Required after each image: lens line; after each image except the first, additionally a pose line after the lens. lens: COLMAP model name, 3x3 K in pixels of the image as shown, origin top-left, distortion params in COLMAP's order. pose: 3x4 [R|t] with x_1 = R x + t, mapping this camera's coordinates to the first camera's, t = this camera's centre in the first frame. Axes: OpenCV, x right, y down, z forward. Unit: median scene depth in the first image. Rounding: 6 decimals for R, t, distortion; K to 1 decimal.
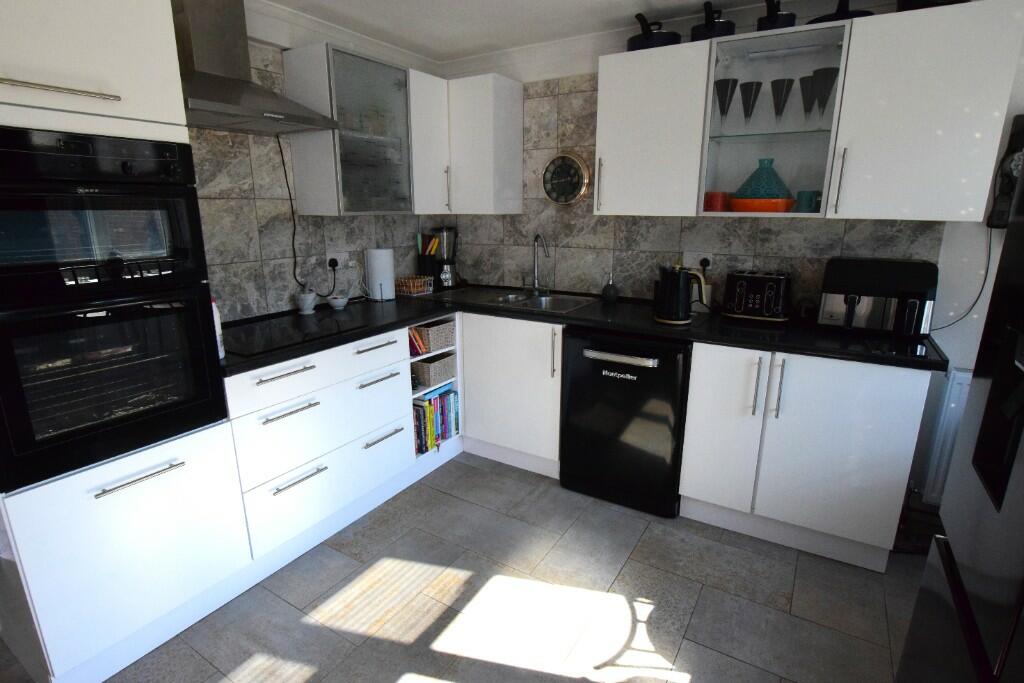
lens RADIAL K [[505.1, 0, 509.0], [0, 505.1, 342.2], [0, 0, 1]] dist [-0.017487, -0.000474]
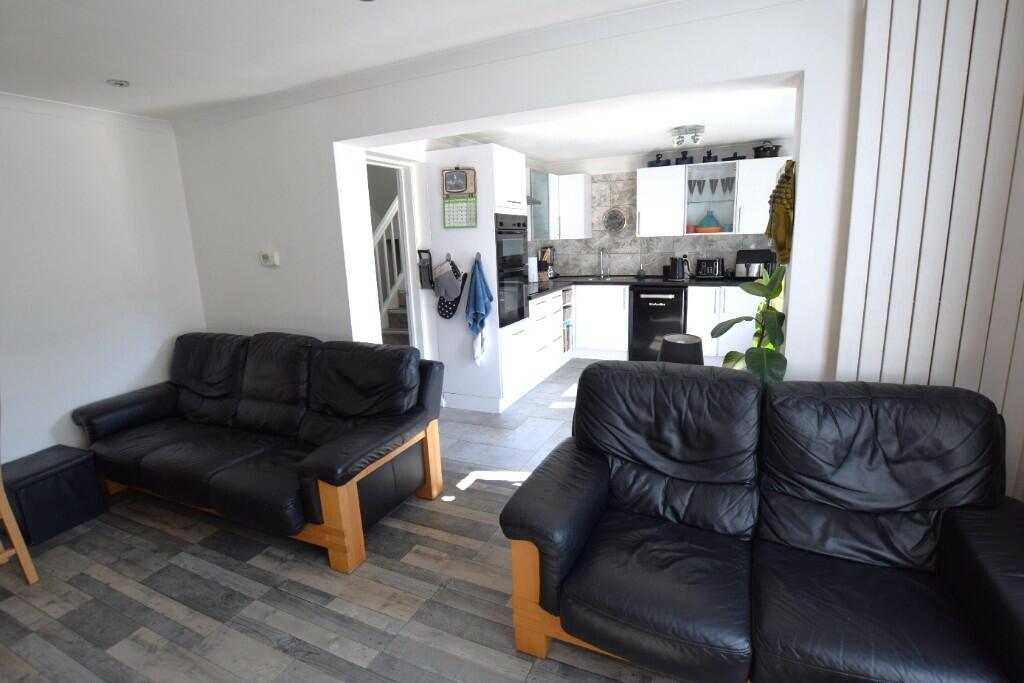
lens RADIAL K [[482.7, 0, 514.4], [0, 482.7, 335.3], [0, 0, 1]] dist [-0.000159, 0.000101]
pose [[0.991616, -0.059253, 0.114835, -0.629927], [0.065994, 0.996257, -0.055819, 0.261294], [-0.111098, 0.062930, 0.991815, -1.016031]]
